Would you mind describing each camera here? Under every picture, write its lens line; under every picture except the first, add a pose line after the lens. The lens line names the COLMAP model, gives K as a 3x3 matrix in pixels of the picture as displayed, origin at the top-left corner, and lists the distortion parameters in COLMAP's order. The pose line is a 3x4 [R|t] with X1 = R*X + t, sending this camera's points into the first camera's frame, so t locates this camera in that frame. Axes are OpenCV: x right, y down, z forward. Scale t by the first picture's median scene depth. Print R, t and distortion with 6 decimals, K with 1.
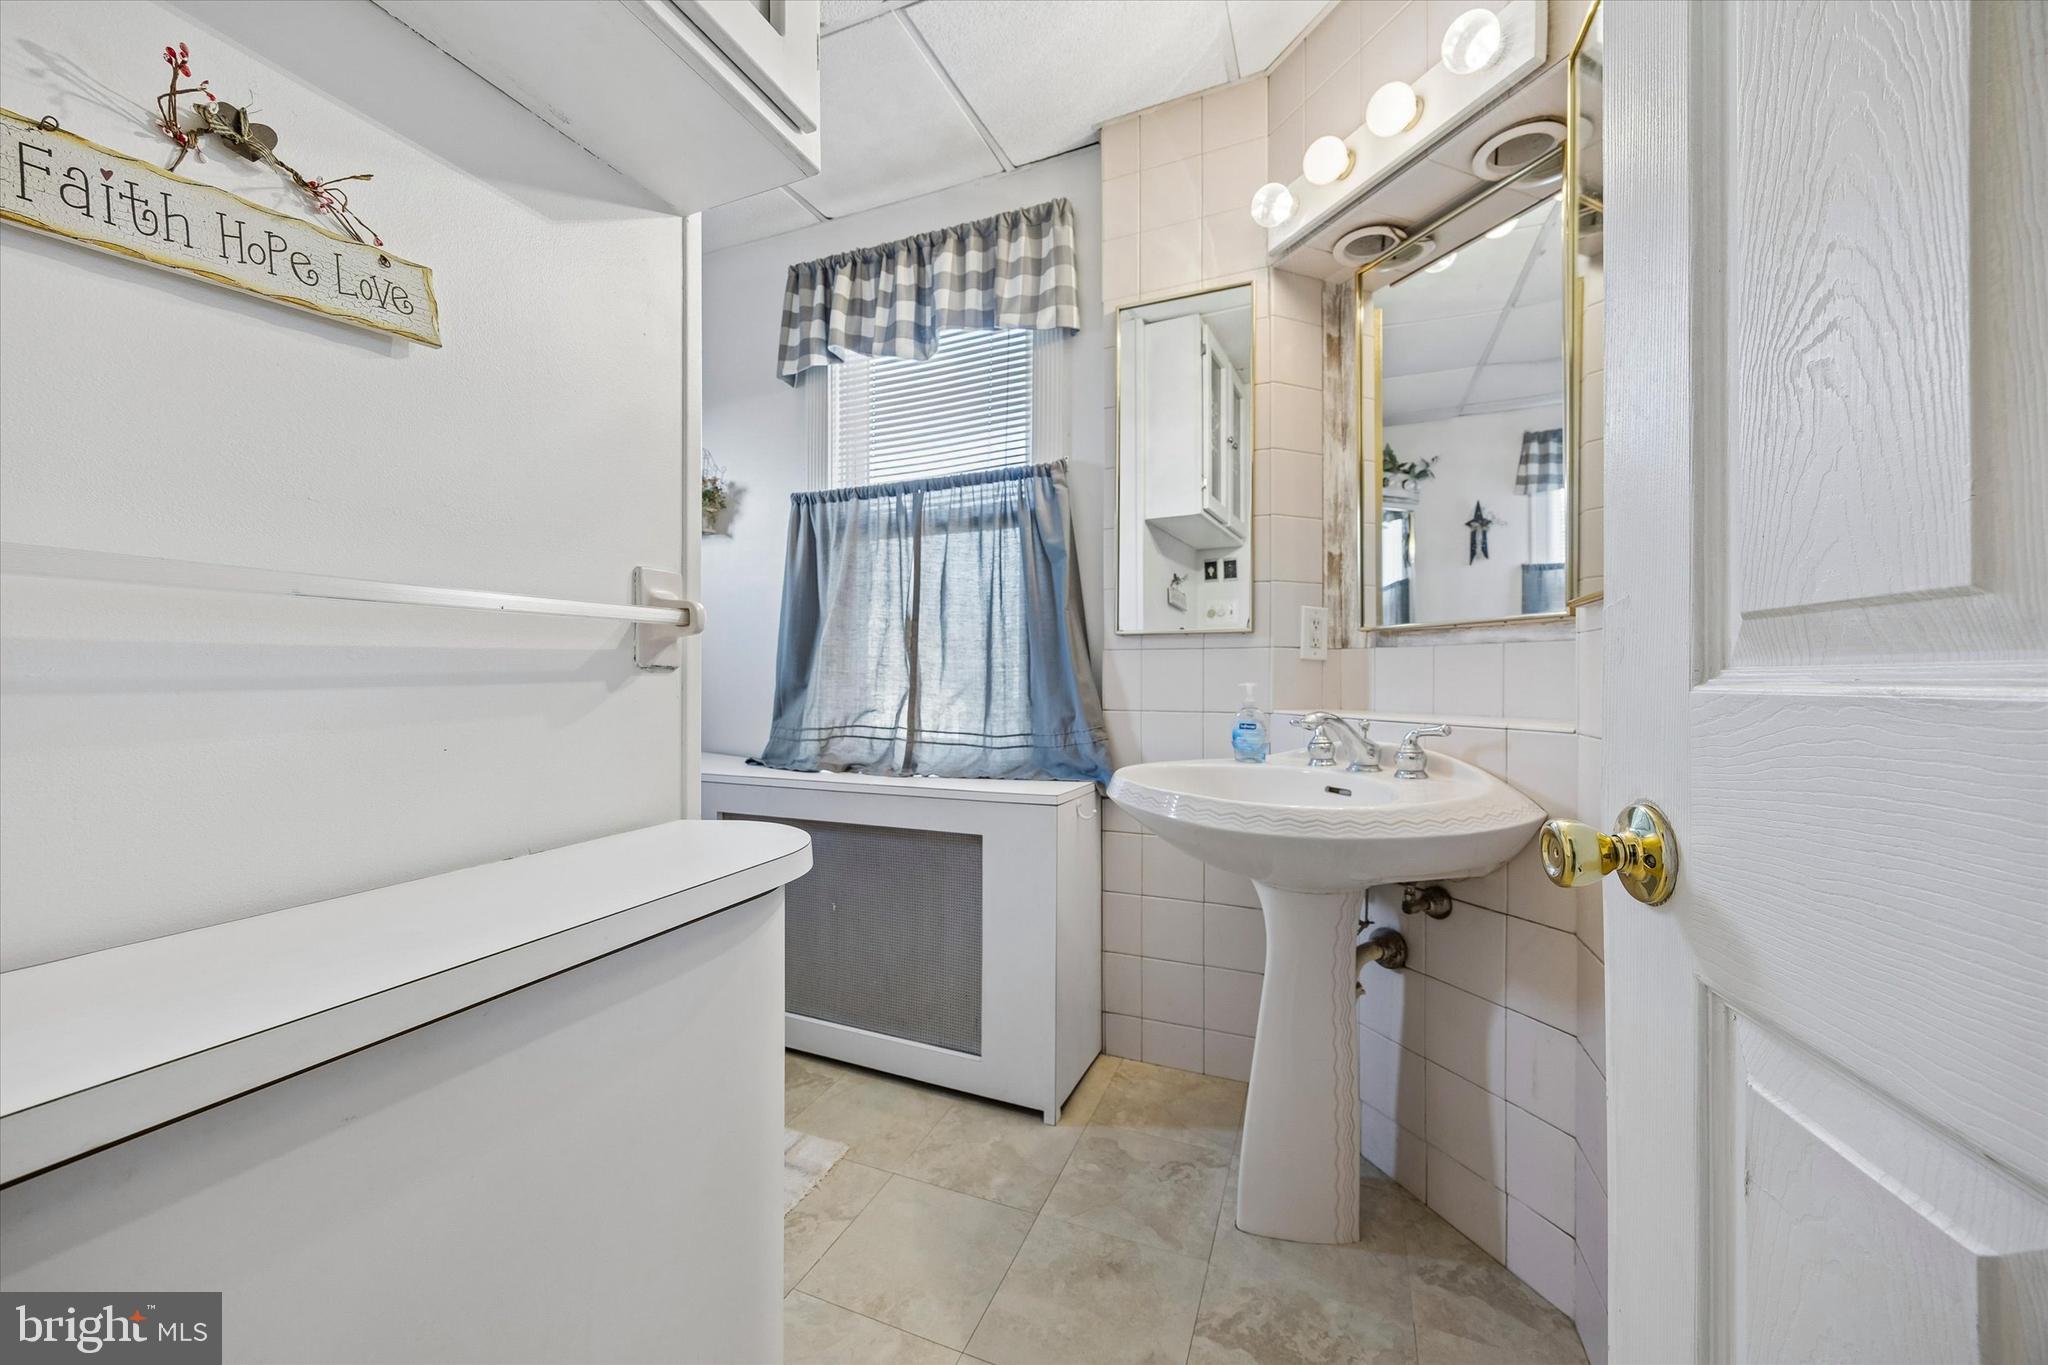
lens RADIAL K [[778.5, 0, 1018.9], [0, 778.5, 678.1], [0, 0, 1]] dist [-0.001924, -0.000026]
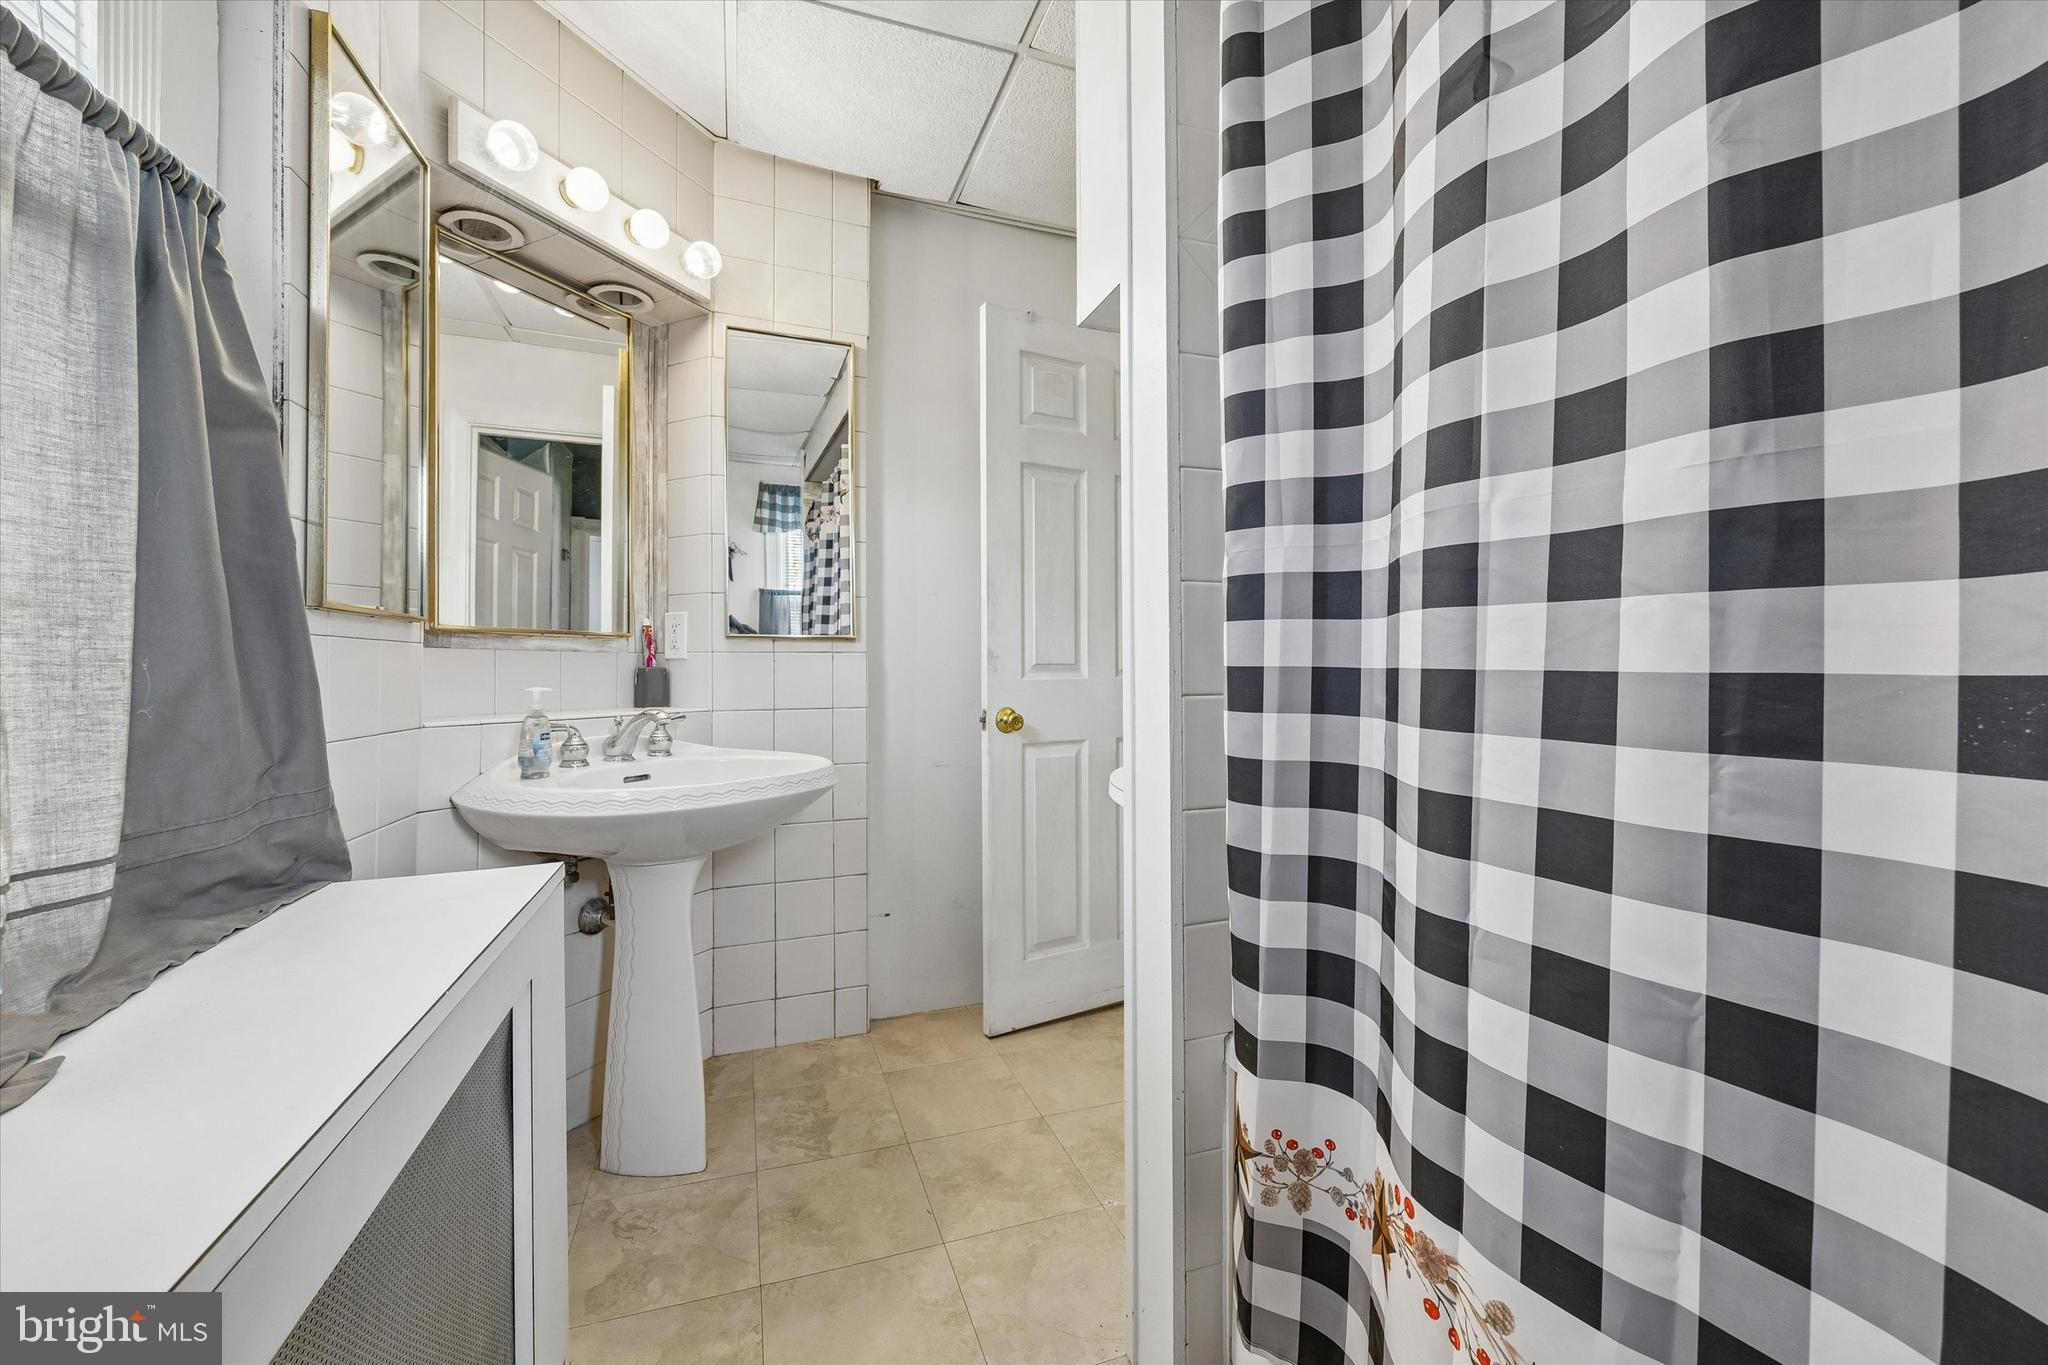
lens RADIAL K [[778.5, 0, 1018.9], [0, 778.5, 678.1], [0, 0, 1]] dist [-0.001924, -0.000026]
pose [[-0.677341, -0.004389, 0.735656, -0.855754], [0.003109, 0.999956, 0.008829, -0.011853], [-0.735663, 0.008267, -0.677298, 1.430149]]
